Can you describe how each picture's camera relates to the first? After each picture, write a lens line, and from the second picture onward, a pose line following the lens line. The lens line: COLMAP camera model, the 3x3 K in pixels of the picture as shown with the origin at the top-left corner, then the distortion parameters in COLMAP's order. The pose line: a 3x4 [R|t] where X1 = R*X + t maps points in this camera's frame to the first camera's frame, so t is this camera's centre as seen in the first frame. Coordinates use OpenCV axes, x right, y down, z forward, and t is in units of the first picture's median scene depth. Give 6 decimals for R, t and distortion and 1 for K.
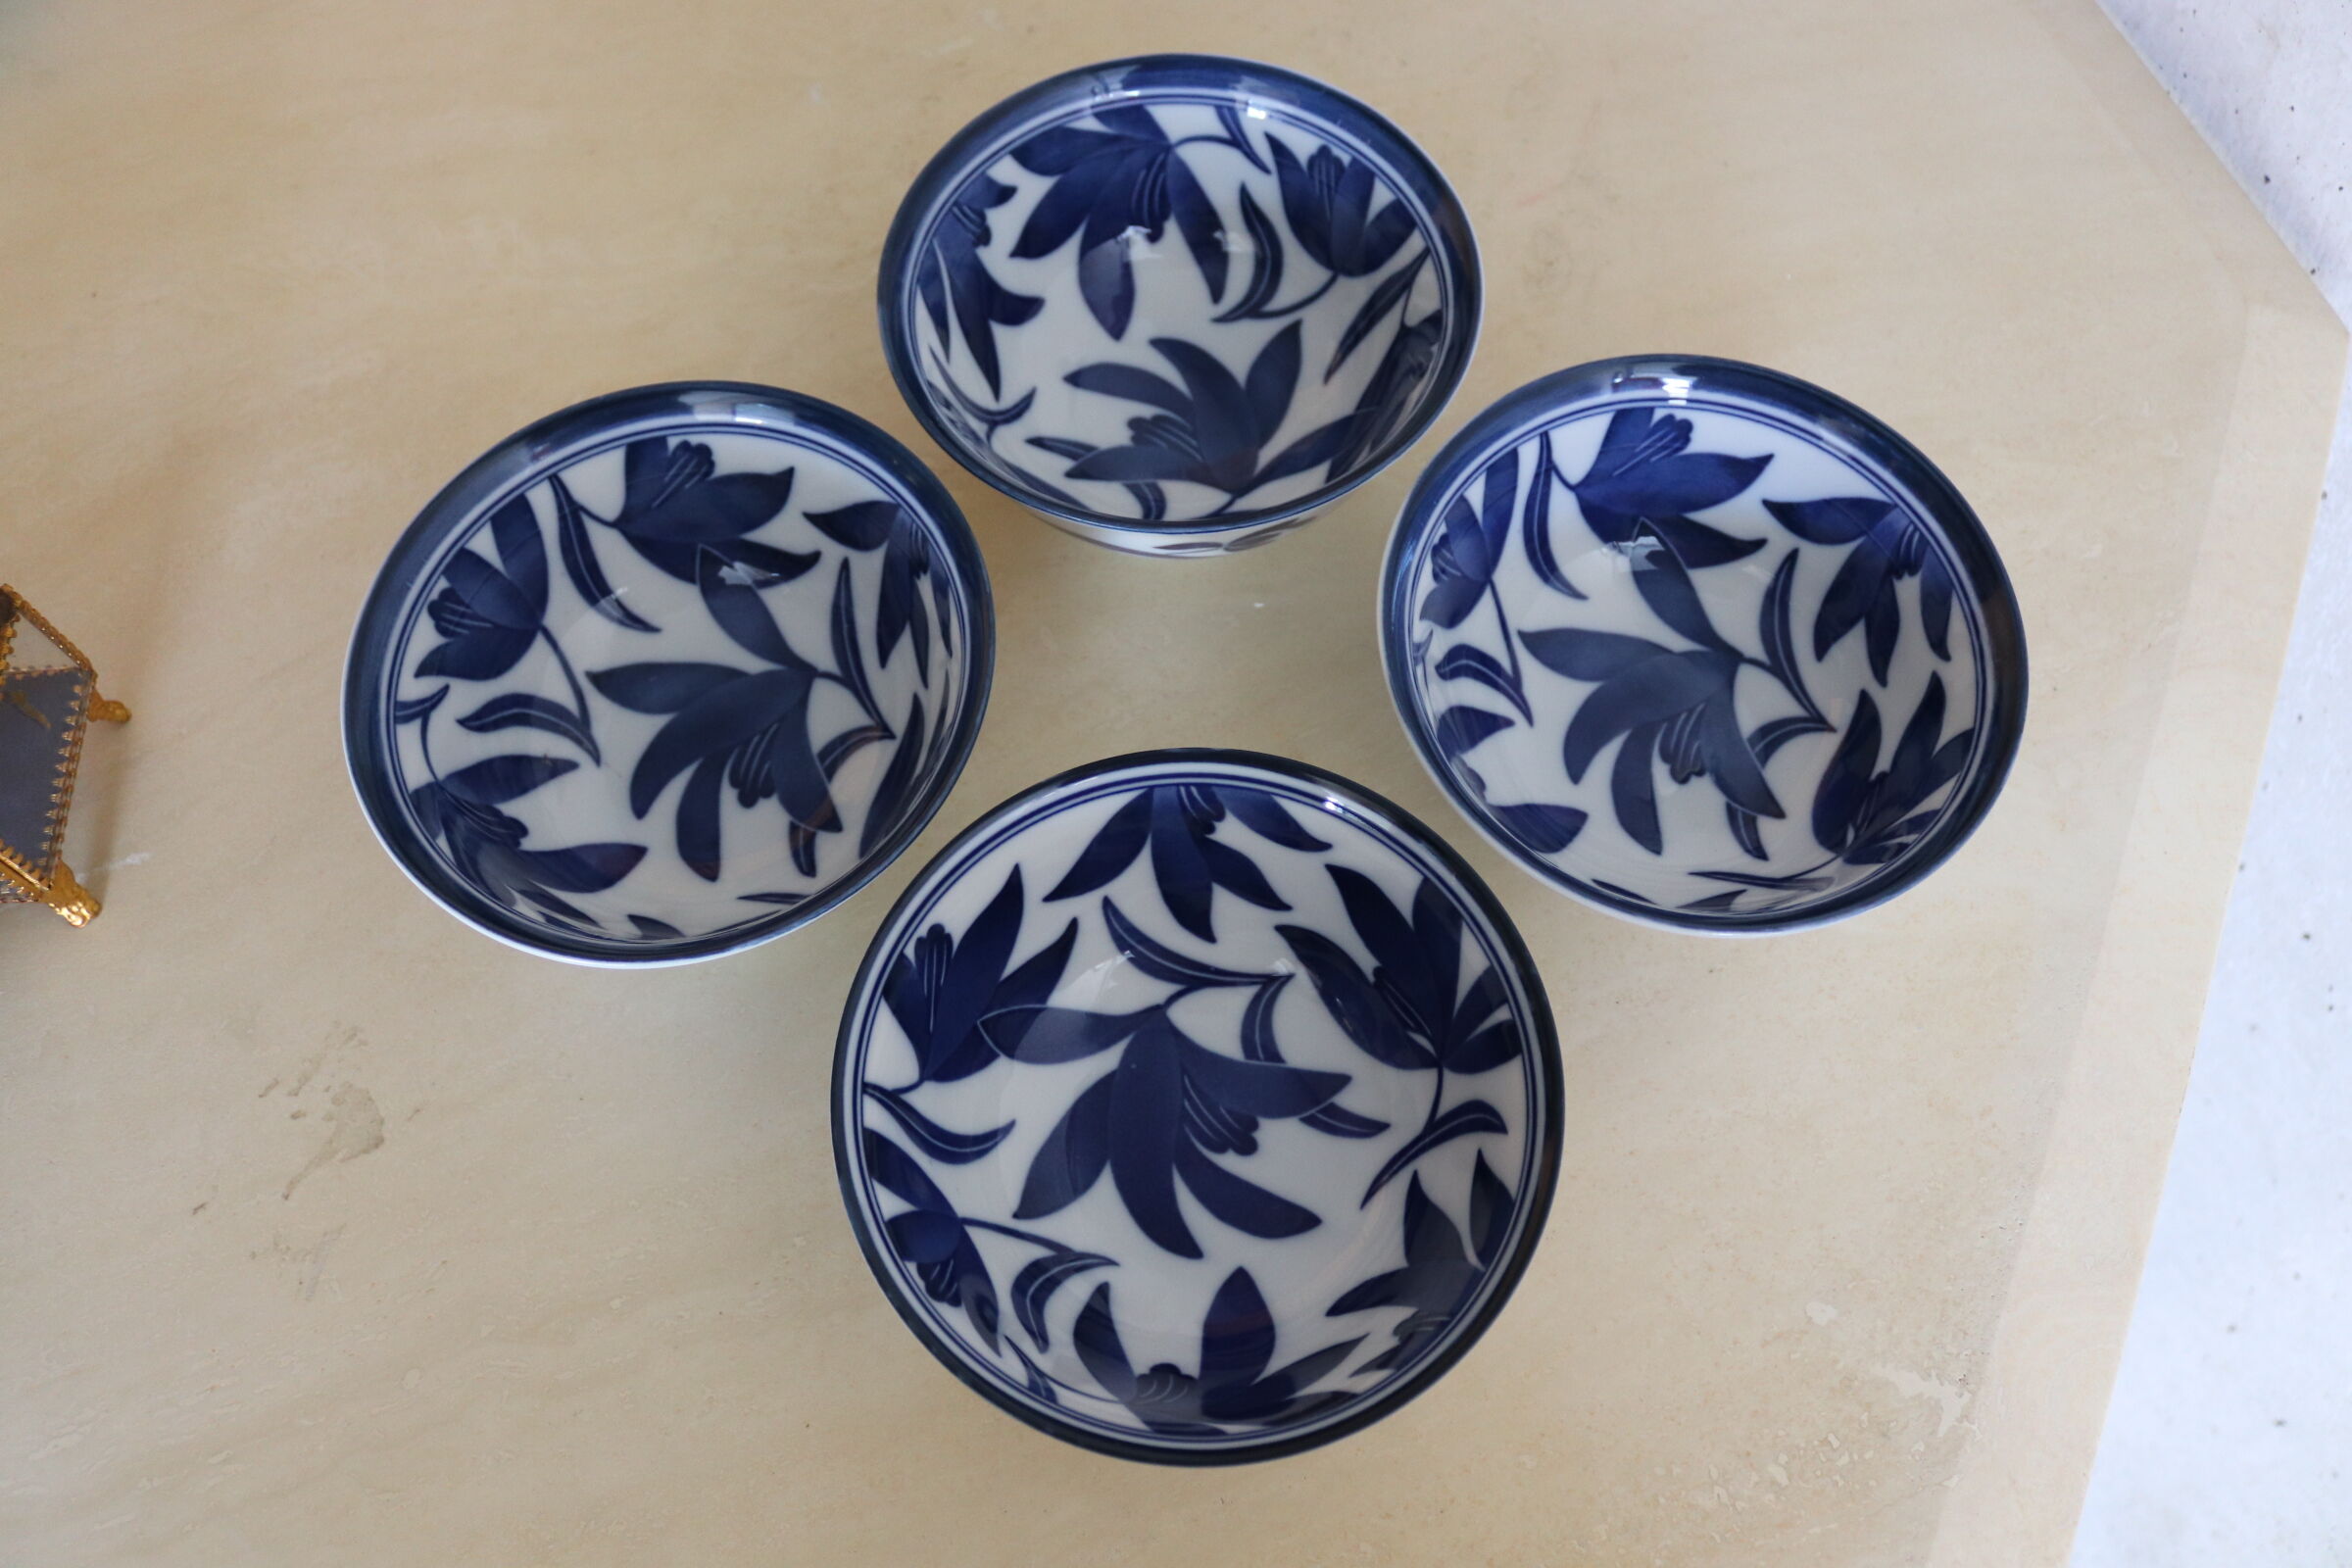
lens RADIAL K [[1999.9, 0, 1176.0], [0, 1999.9, 784.0], [0, 0, 1]] dist [-0.171117, 0.151153]
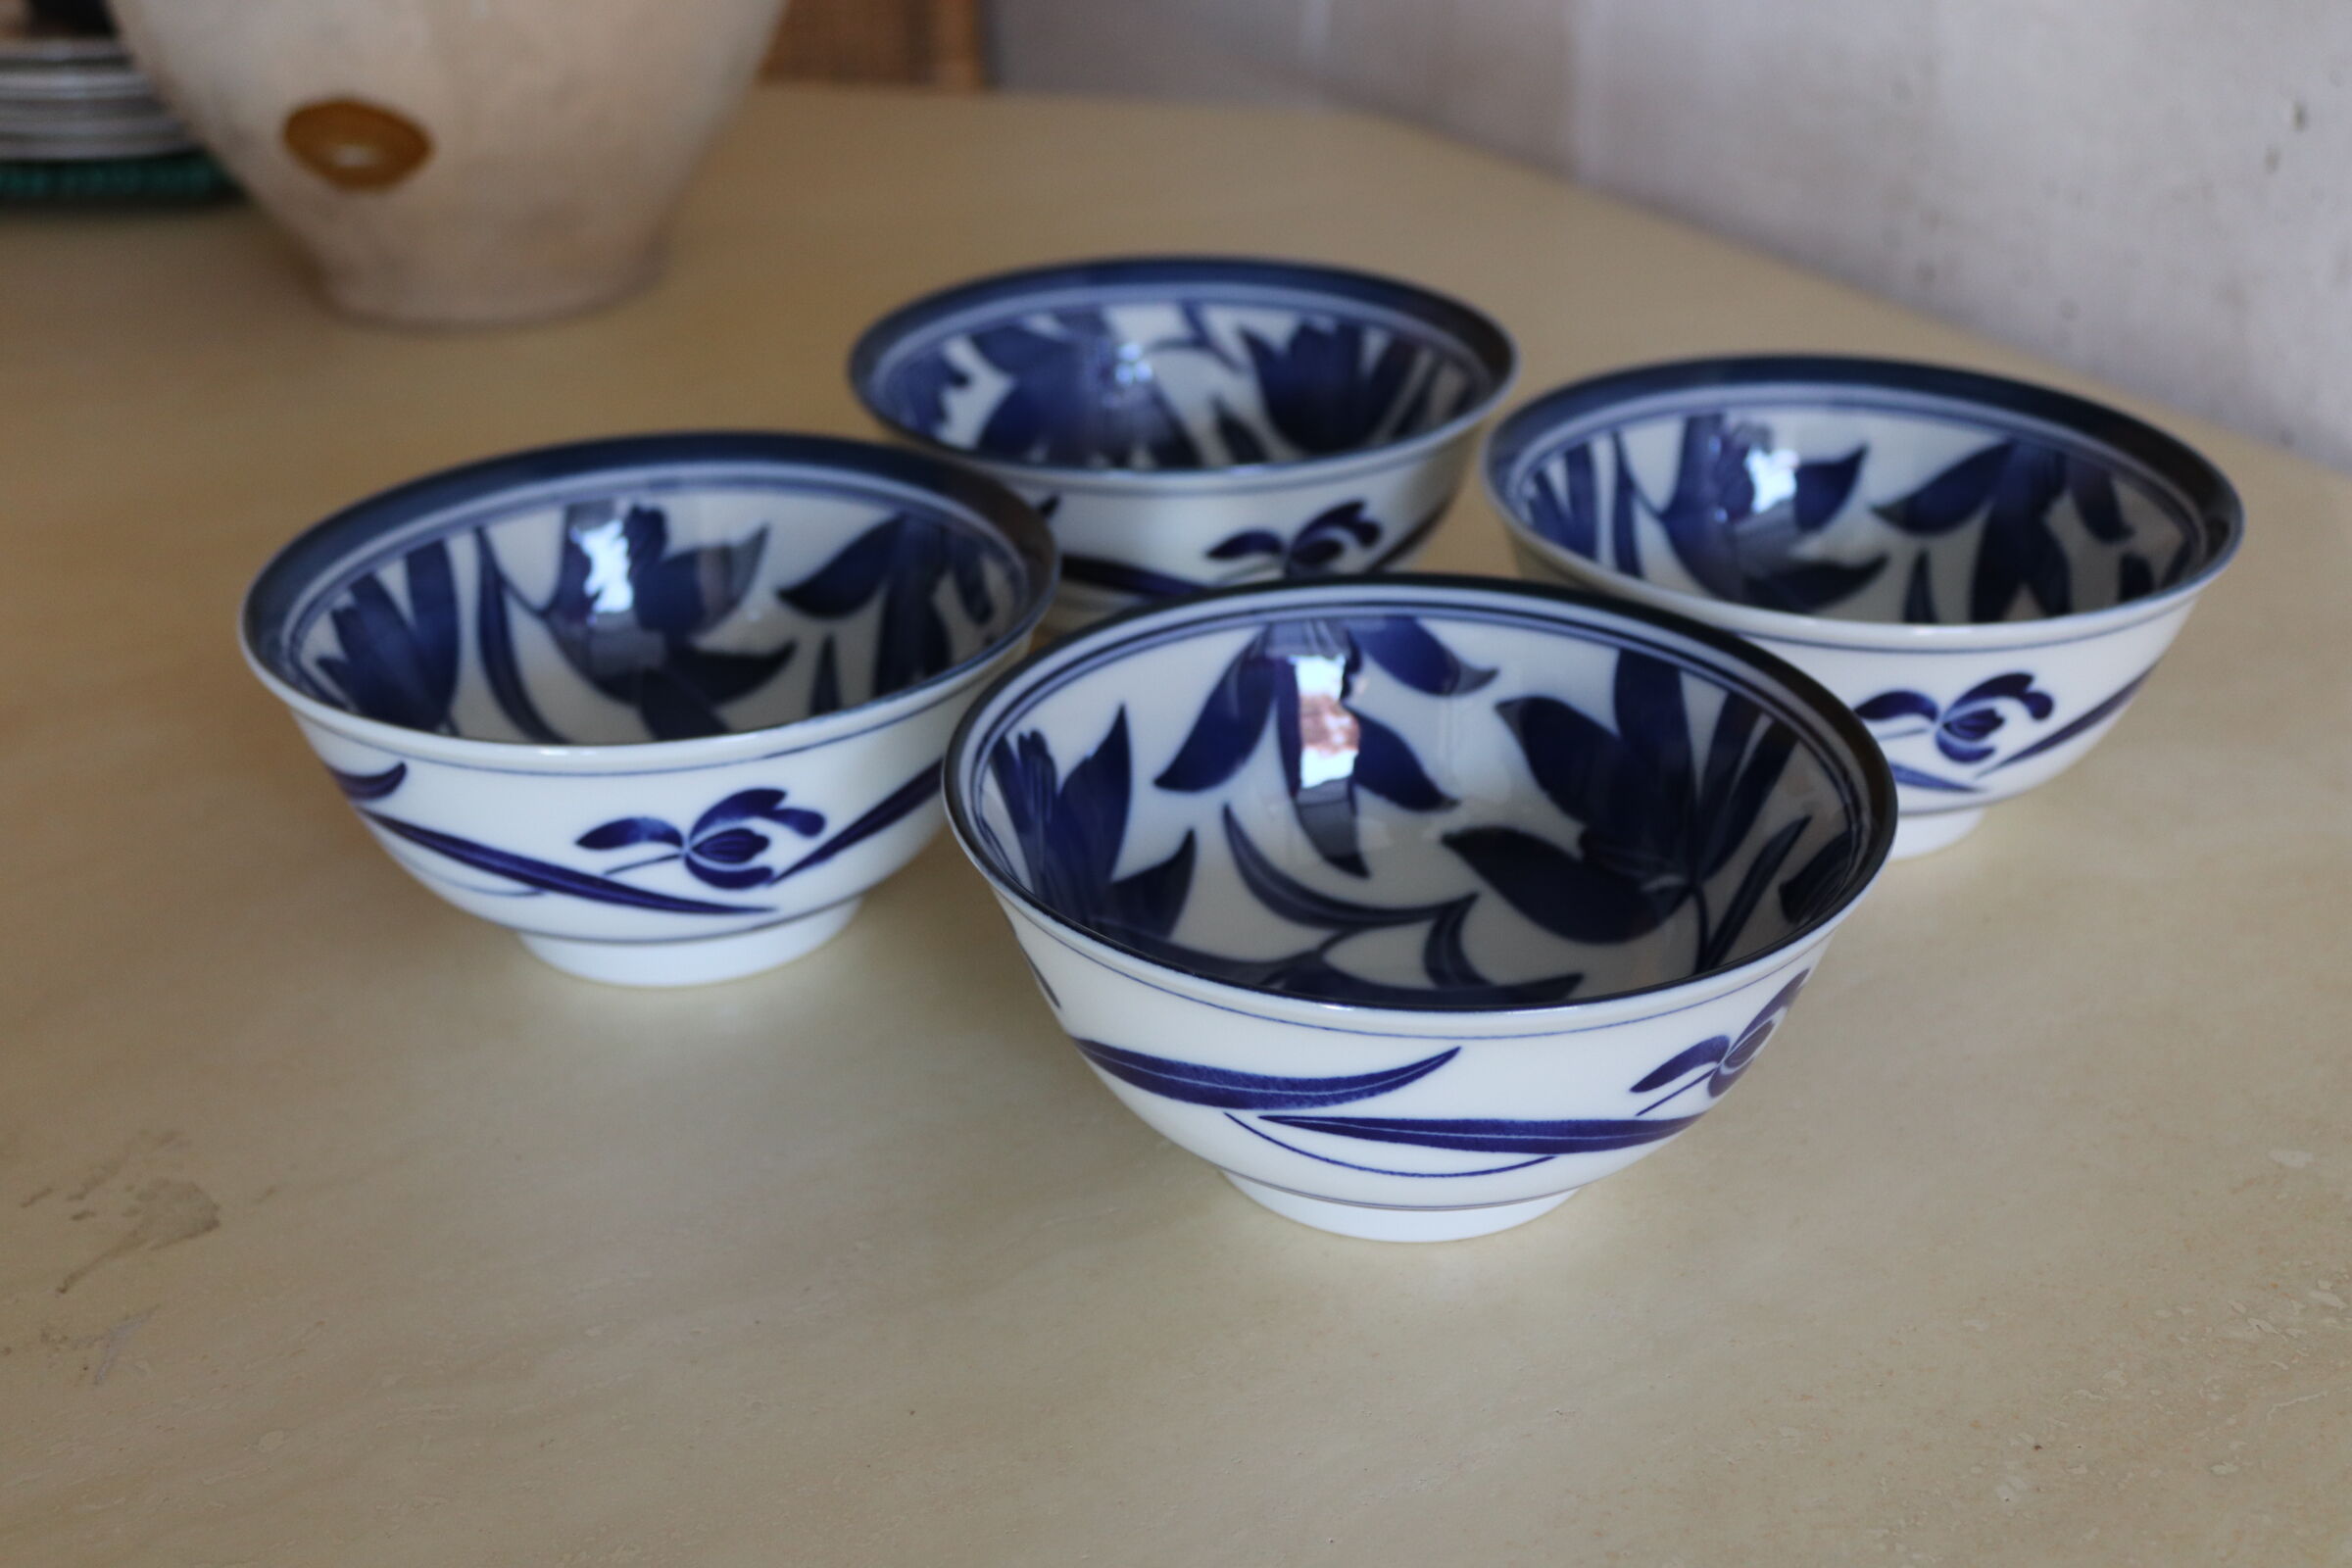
lens RADIAL K [[2803.7, 0, 1157.8], [0, 2803.7, 783.8], [0, 0, 1]] dist [-0.109508, 0.167971]
pose [[0.987423, -0.072254, 0.140627, -0.193558], [0.144409, 0.774267, -0.616163, 0.649446], [-0.064363, 0.628721, 0.774962, 0.127080]]
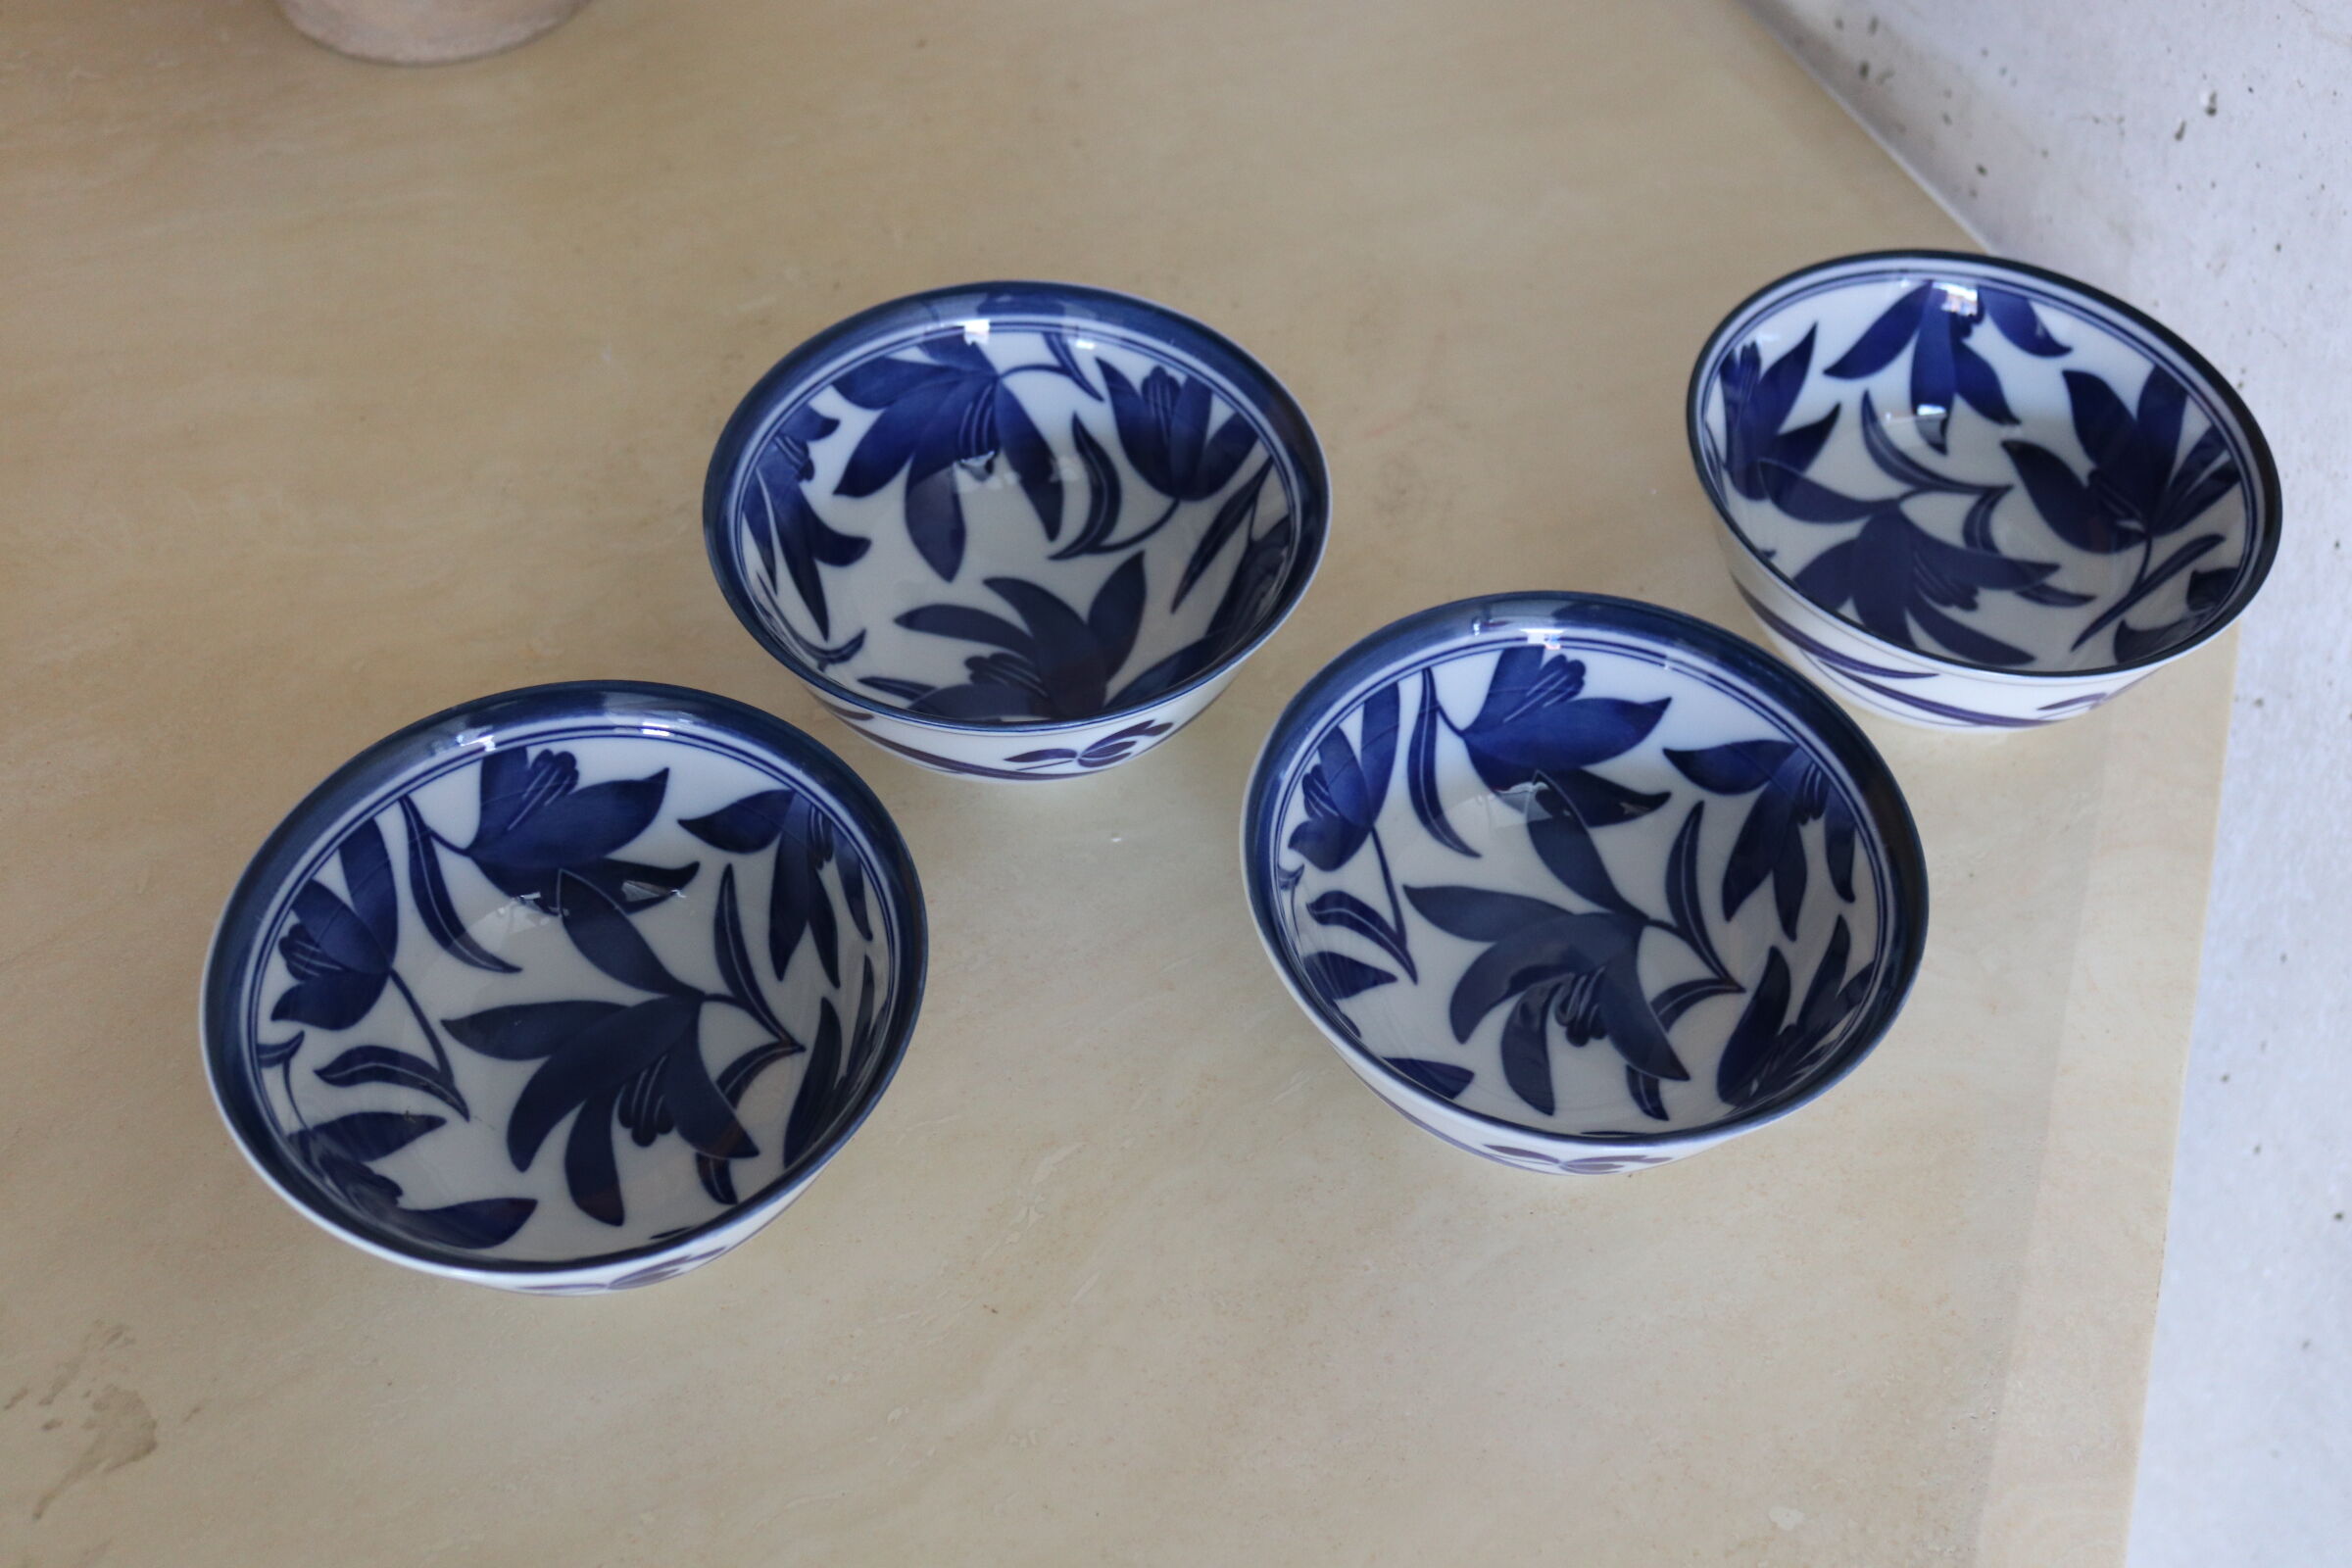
lens RADIAL K [[2680.8, 0, 1183.7], [0, 2680.8, 784.0], [0, 0, 1]] dist [-0.122847, 0.182474]
pose [[0.995407, -0.045291, 0.084347, -0.032567], [0.064204, 0.969339, -0.237191, 0.189553], [-0.071018, 0.241517, 0.967794, -0.226846]]
